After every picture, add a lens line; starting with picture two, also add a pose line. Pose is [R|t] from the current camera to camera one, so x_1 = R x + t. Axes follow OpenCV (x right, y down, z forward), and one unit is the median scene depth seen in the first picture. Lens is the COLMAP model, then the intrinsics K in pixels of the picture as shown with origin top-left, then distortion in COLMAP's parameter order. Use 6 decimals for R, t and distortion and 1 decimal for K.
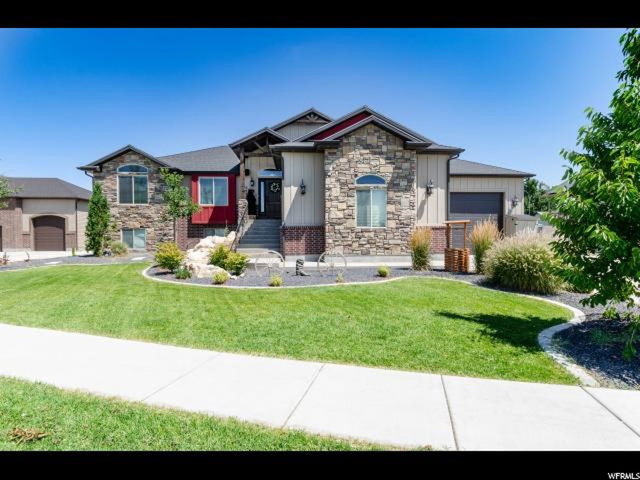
lens RADIAL K [[354.4, 0, 320.0], [0, 354.4, 237.8], [0, 0, 1]] dist [-0.008237, -0.000408]
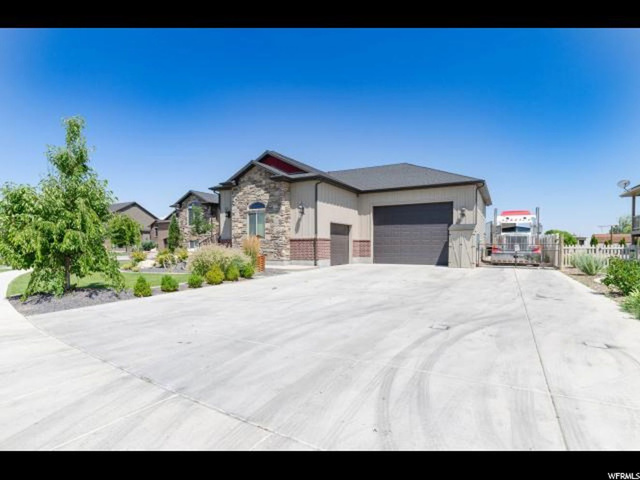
lens RADIAL K [[331.6, 0, 319.2], [0, 331.6, 243.5], [0, 0, 1]] dist [0.001027, -0.000187]
pose [[0.838120, 0.000029, -0.545485, 1.060796], [-0.004510, 0.999966, -0.006875, -0.006909], [0.545467, 0.008222, 0.838092, 0.042101]]
